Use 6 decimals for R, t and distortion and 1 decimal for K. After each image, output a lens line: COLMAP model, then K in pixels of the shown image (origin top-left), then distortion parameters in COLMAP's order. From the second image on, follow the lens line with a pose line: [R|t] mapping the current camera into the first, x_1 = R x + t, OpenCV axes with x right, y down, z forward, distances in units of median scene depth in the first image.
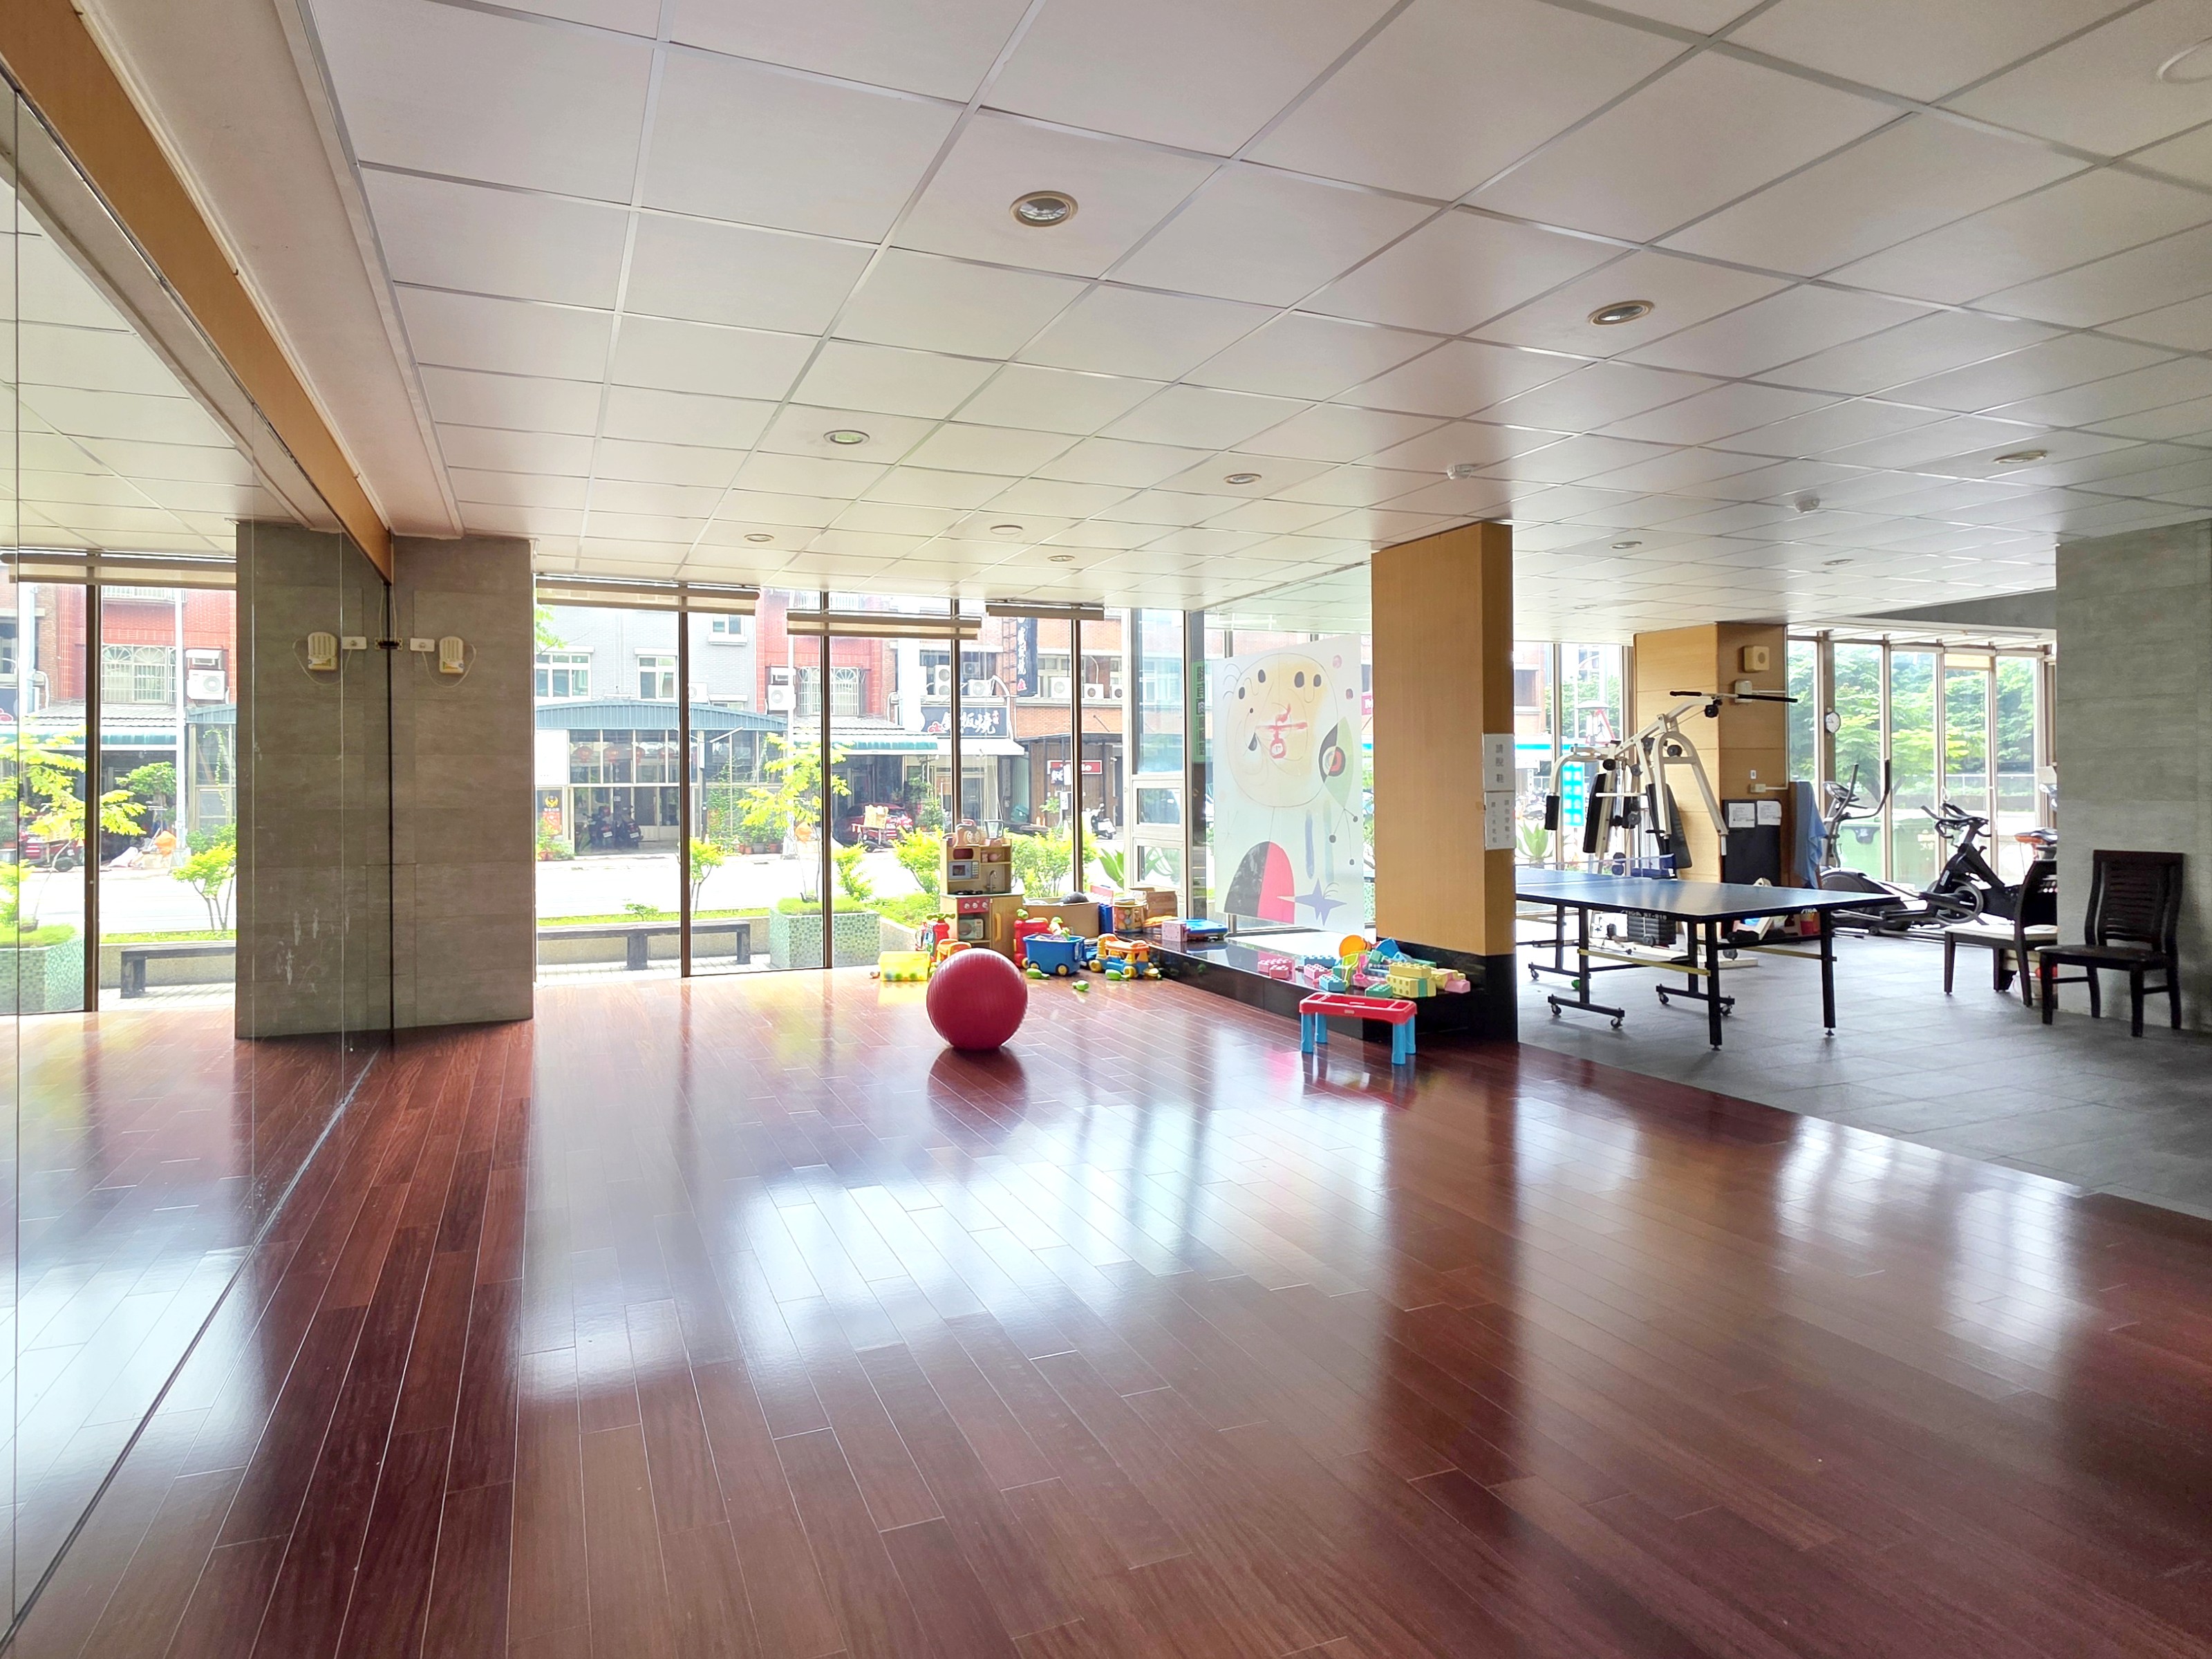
lens RADIAL K [[886.2, 0, 1107.3], [0, 886.2, 790.1], [0, 0, 1]] dist [-0.001186, -0.000188]
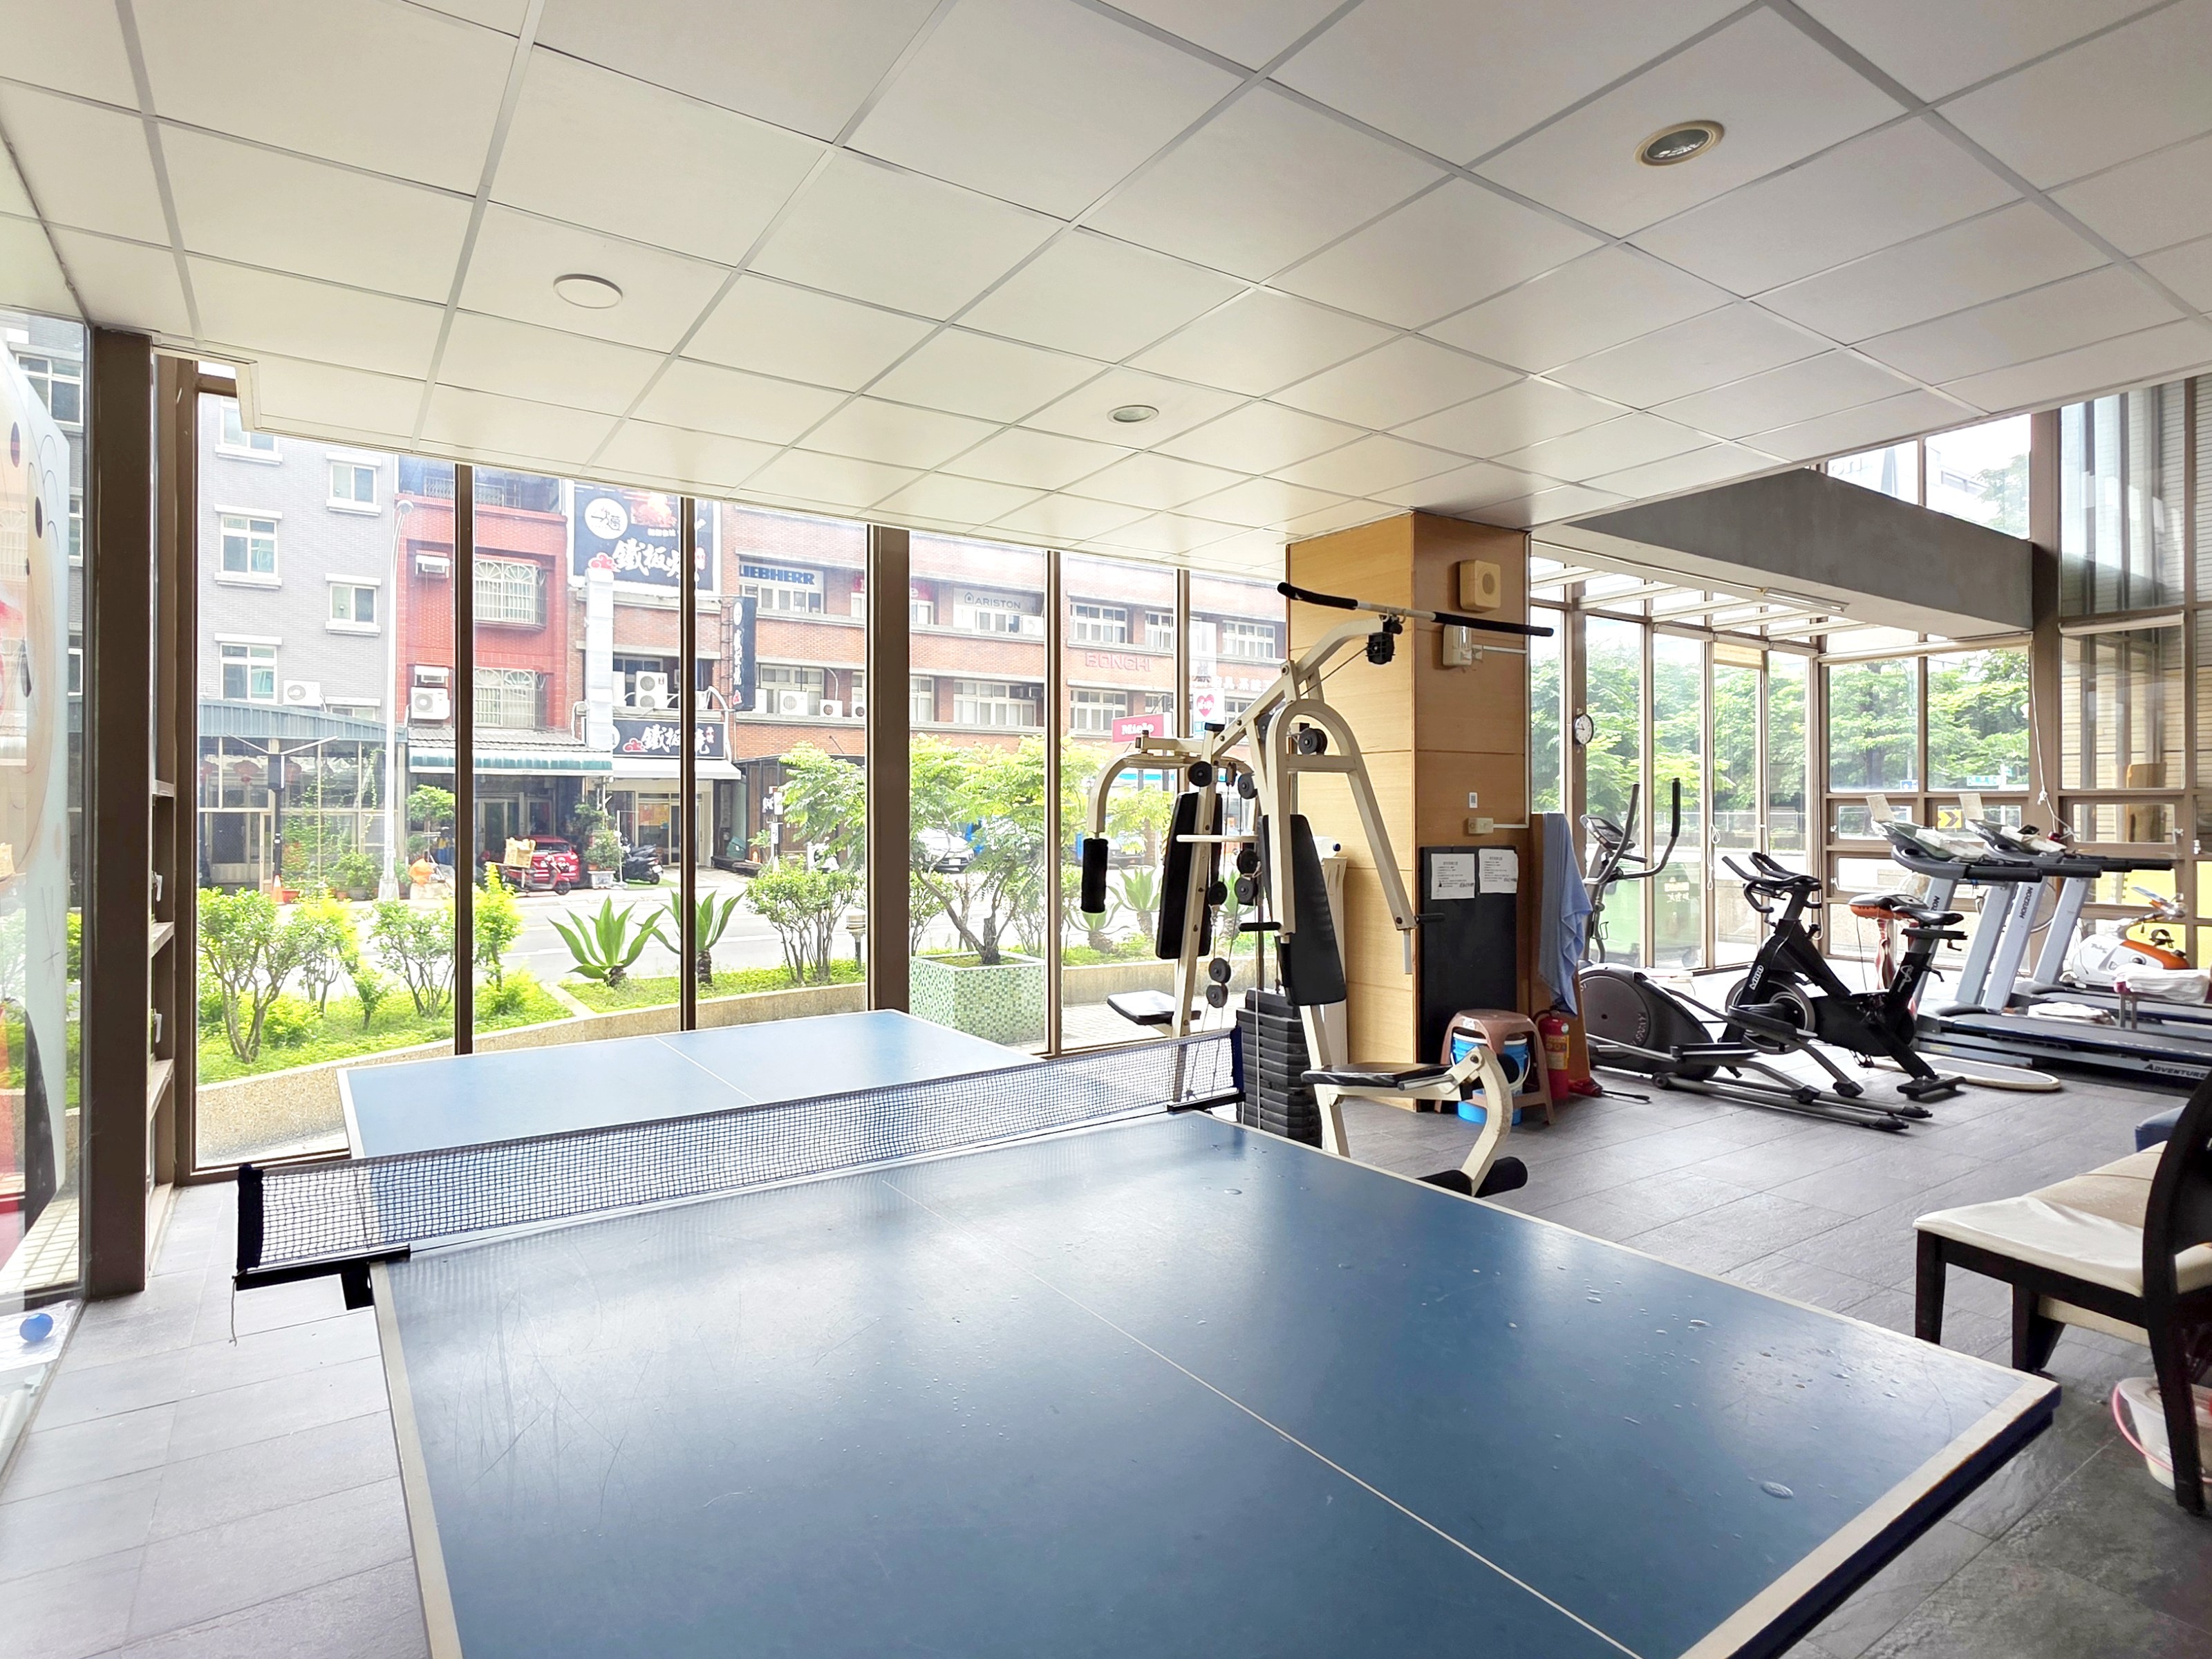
lens RADIAL K [[897.3, 0, 1103.6], [0, 897.3, 822.0], [0, 0, 1]] dist [-0.000402, -0.000320]
pose [[0.975534, 0.006589, 0.219752, 0.385285], [-0.006658, 0.999978, -0.000426, -0.002603], [-0.219750, -0.001047, 0.975556, 0.510464]]
